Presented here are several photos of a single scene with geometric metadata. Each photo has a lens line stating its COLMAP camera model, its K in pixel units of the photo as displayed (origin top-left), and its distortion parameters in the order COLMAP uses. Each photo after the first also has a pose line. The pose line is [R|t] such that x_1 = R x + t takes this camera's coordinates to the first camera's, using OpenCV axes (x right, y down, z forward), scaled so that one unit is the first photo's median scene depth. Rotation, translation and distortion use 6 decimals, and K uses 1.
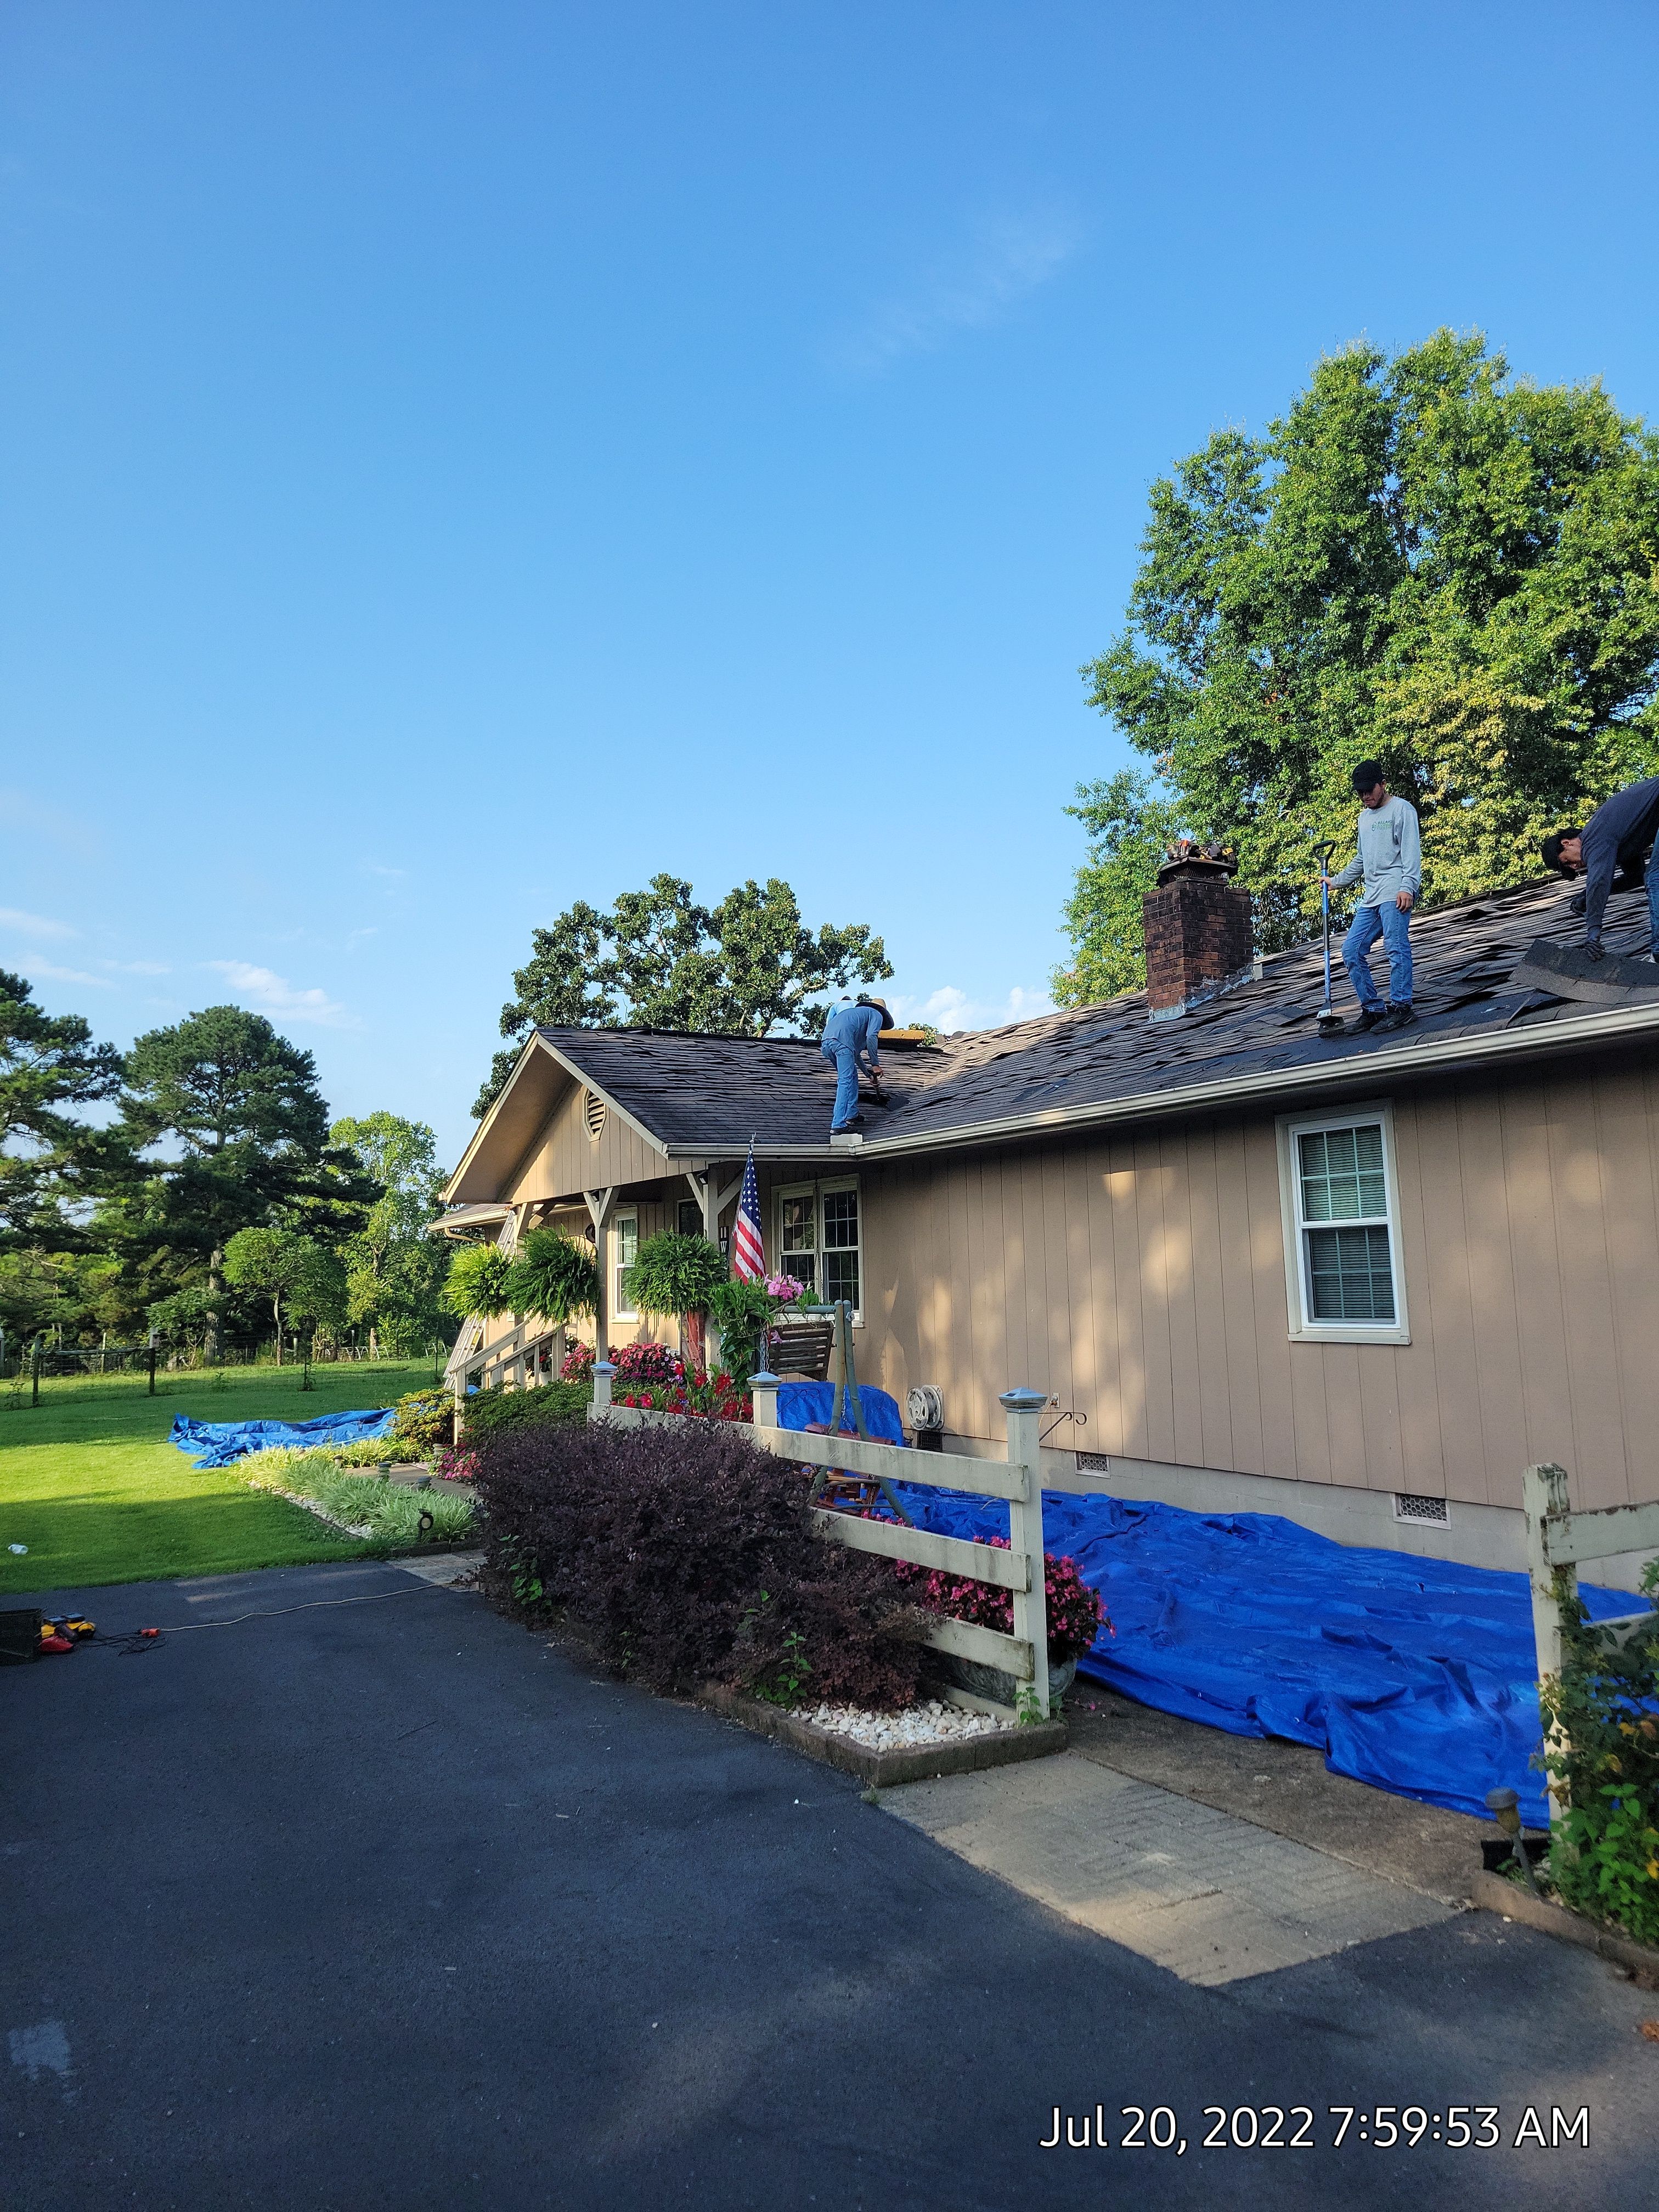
lens RADIAL K [[1680.4, 0, 862.7], [0, 1680.4, 1102.3], [0, 0, 1]] dist [0.043953, -0.031725]
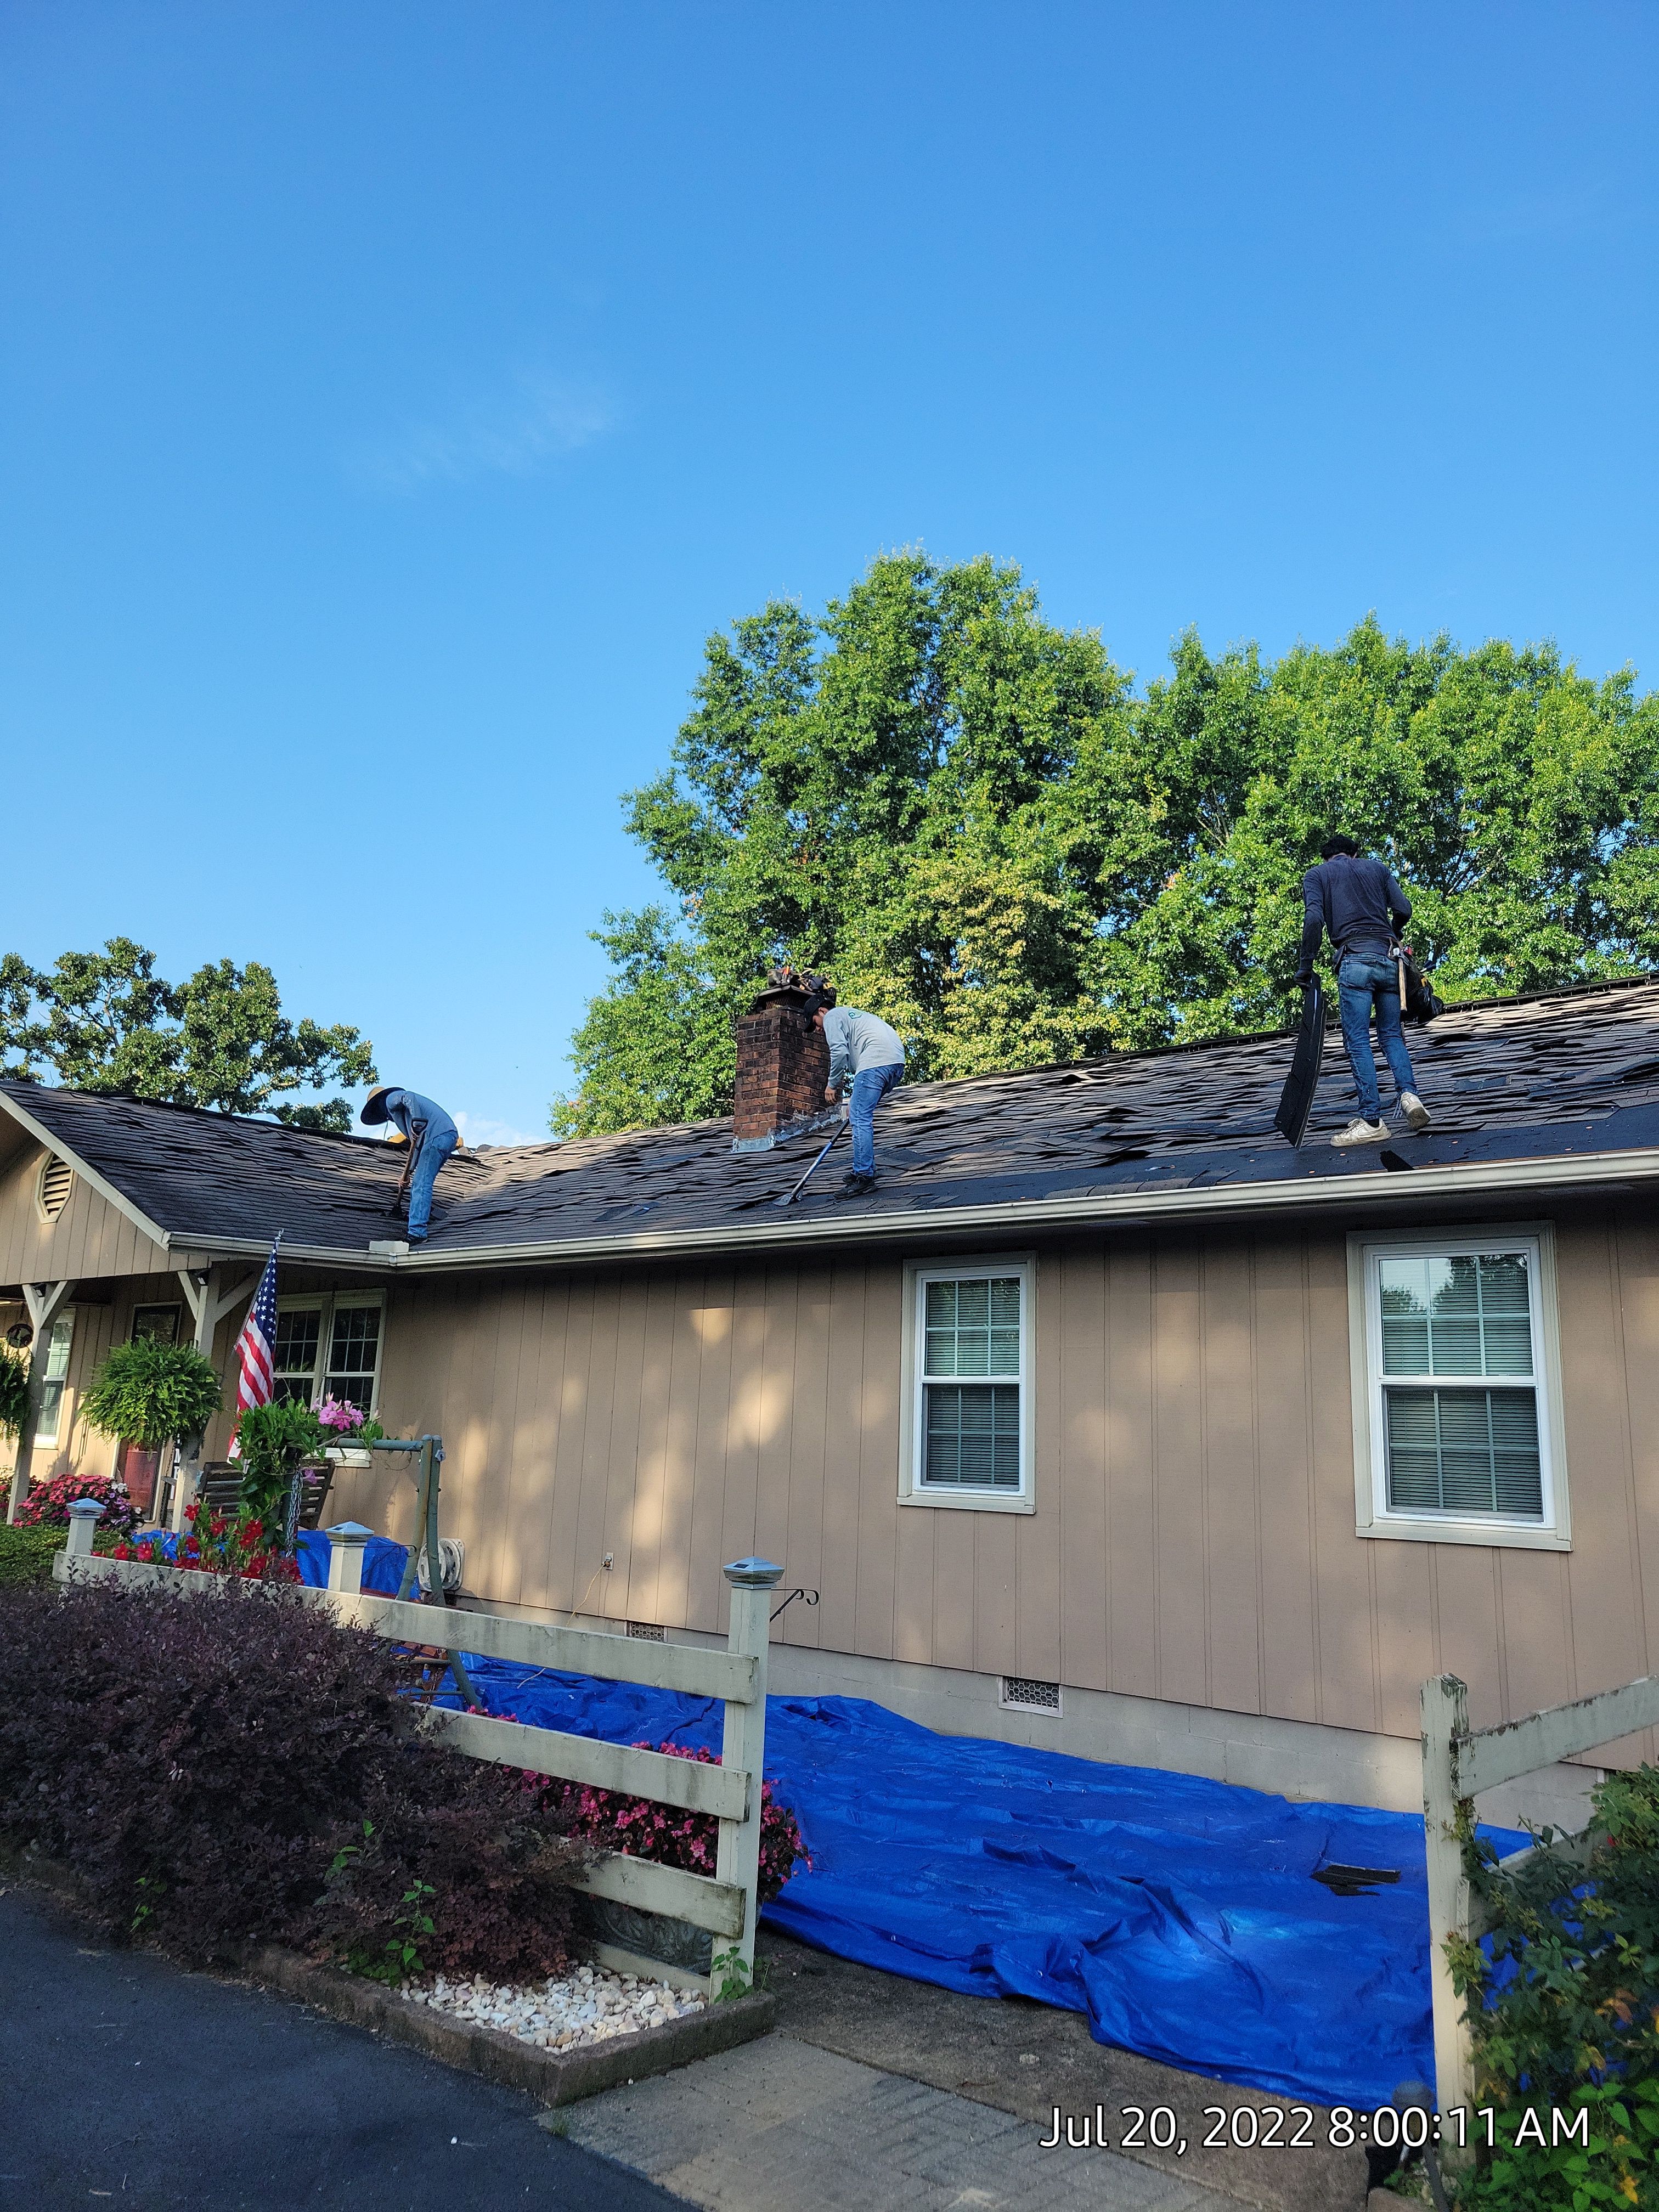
lens RADIAL K [[1680.4, 0, 891.5], [0, 1680.4, 1083.0], [0, 0, 1]] dist [0.043953, -0.031725]
pose [[0.937720, 0.122909, 0.324923, -0.051248], [-0.090957, 0.989557, -0.111824, 0.010281], [-0.335274, 0.075306, 0.939106, 0.072882]]
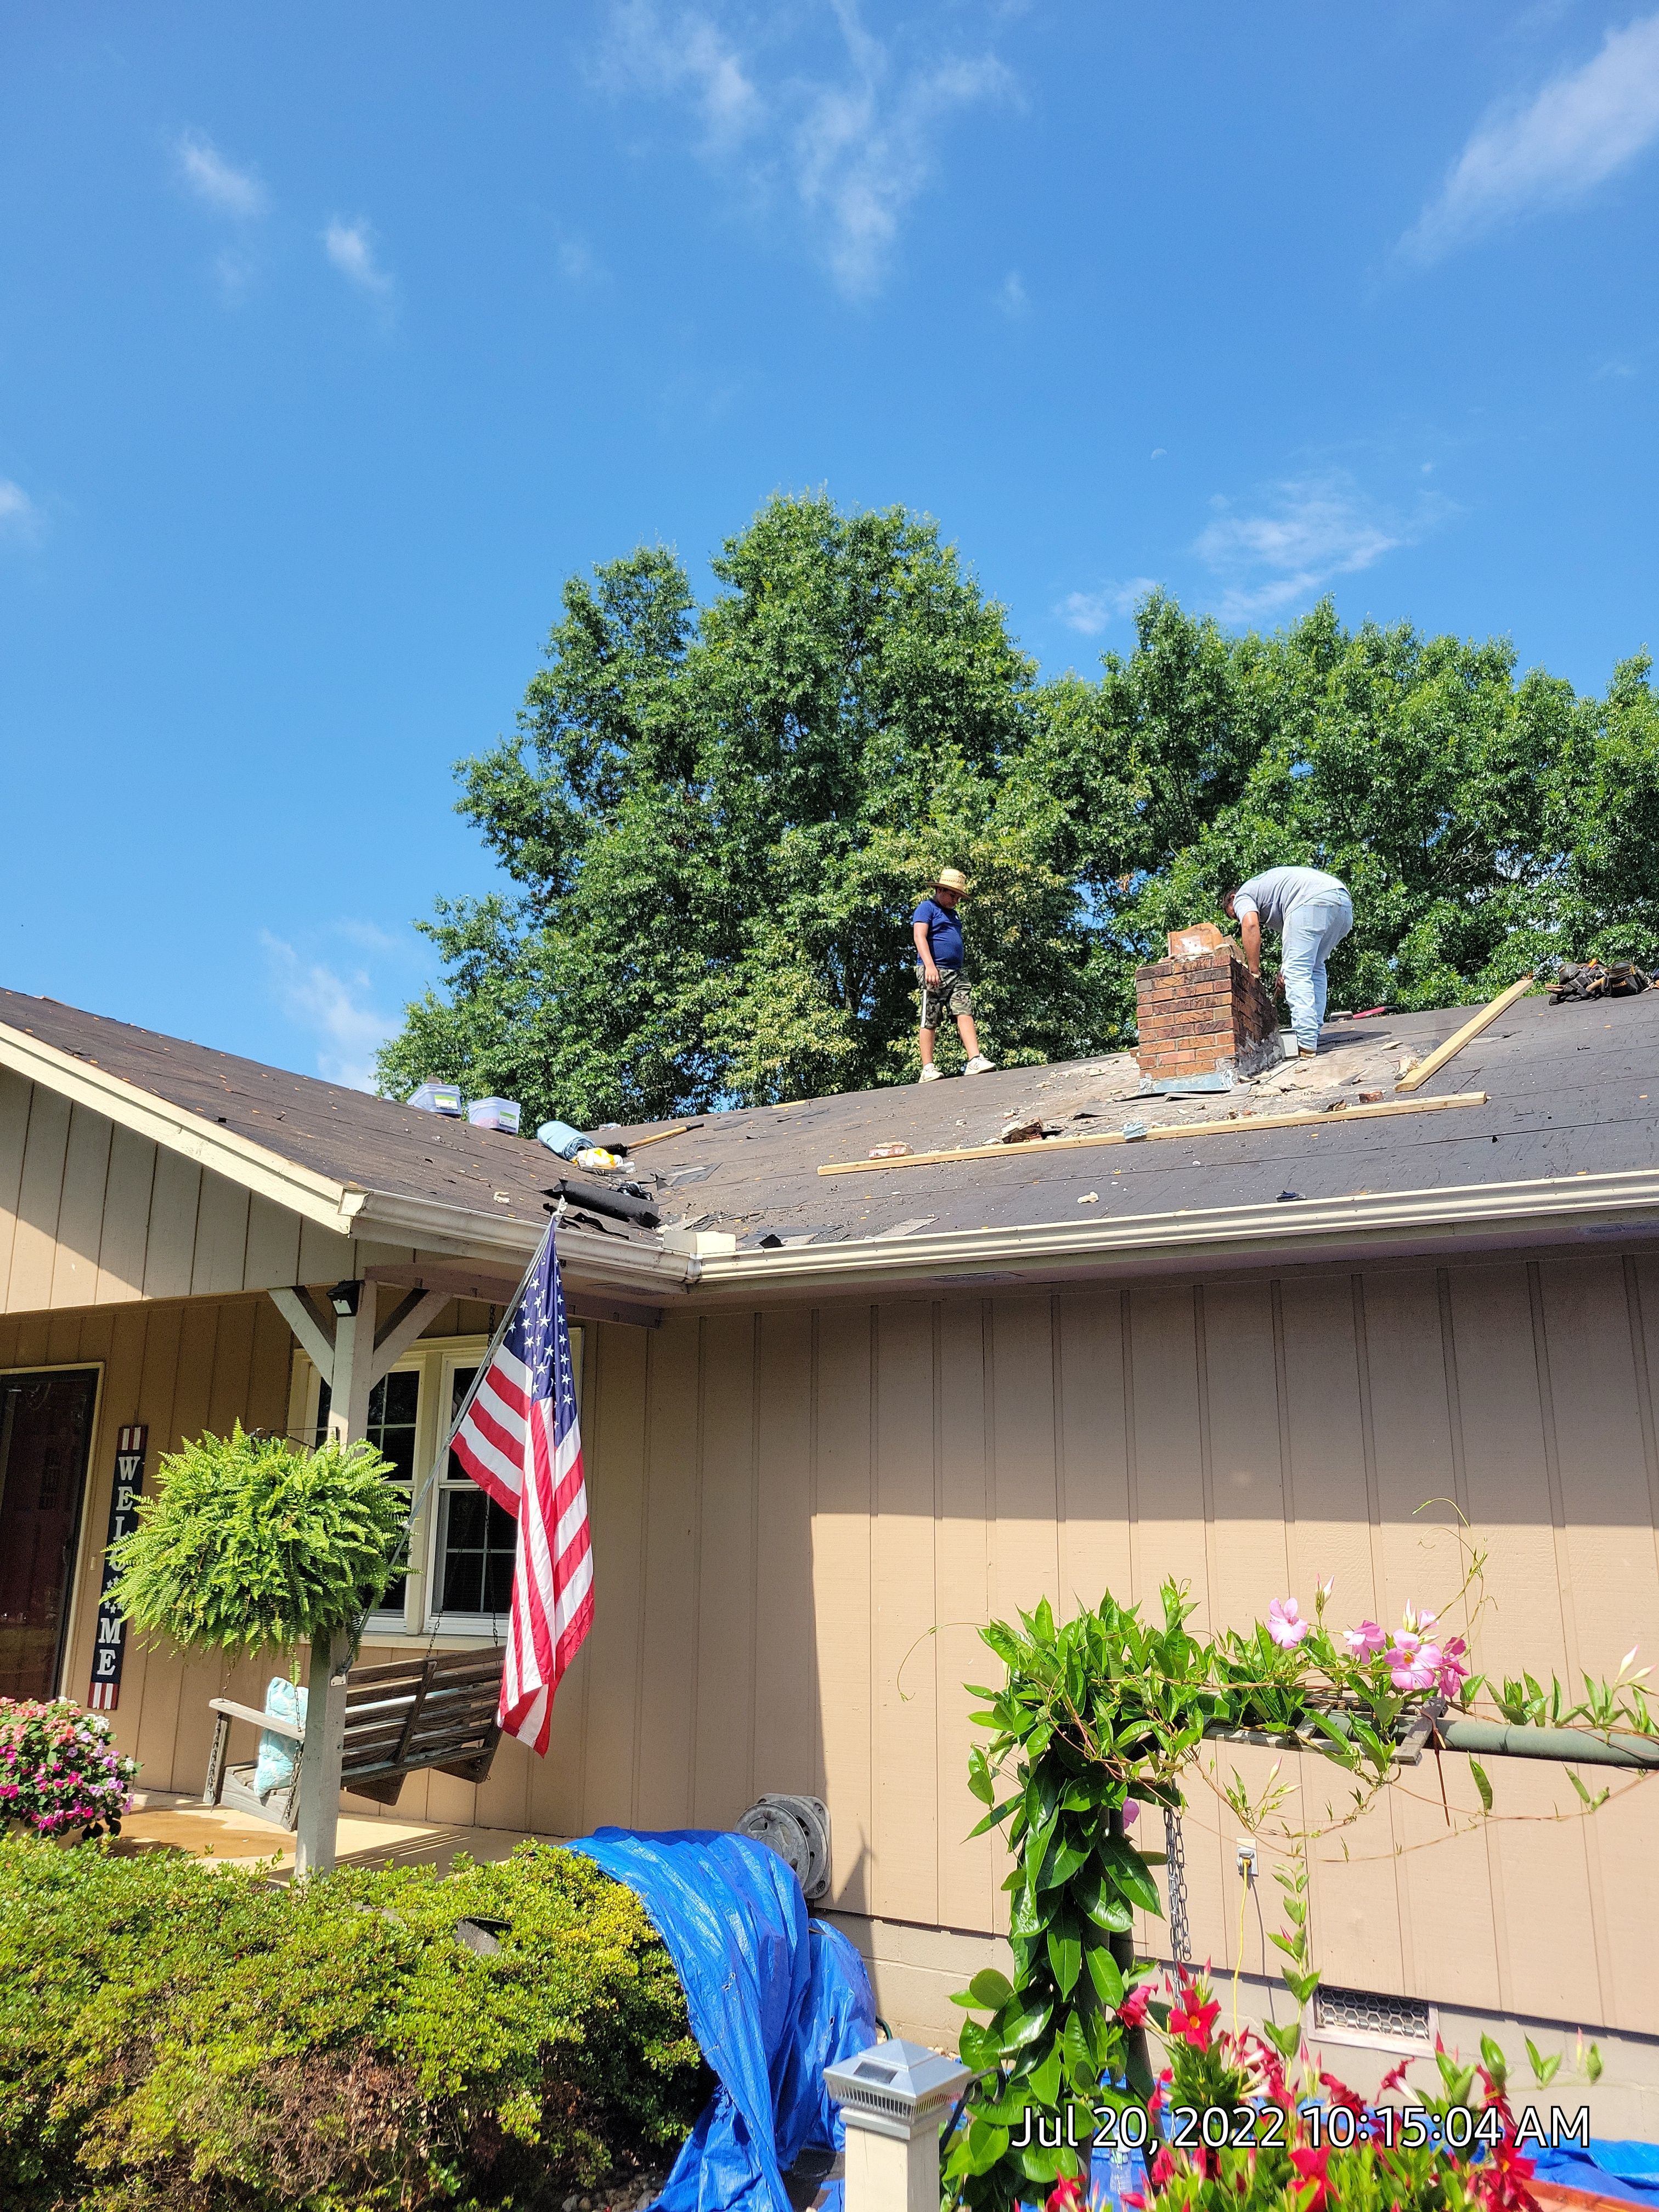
lens RADIAL K [[1680.4, 0, 864.6], [0, 1680.4, 1067.3], [0, 0, 1]] dist [0.043953, -0.031725]
pose [[0.862978, 0.155078, 0.480854, -0.170790], [-0.077243, 0.981037, -0.177763, 0.046060], [-0.499303, 0.116263, 0.858592, 0.493009]]
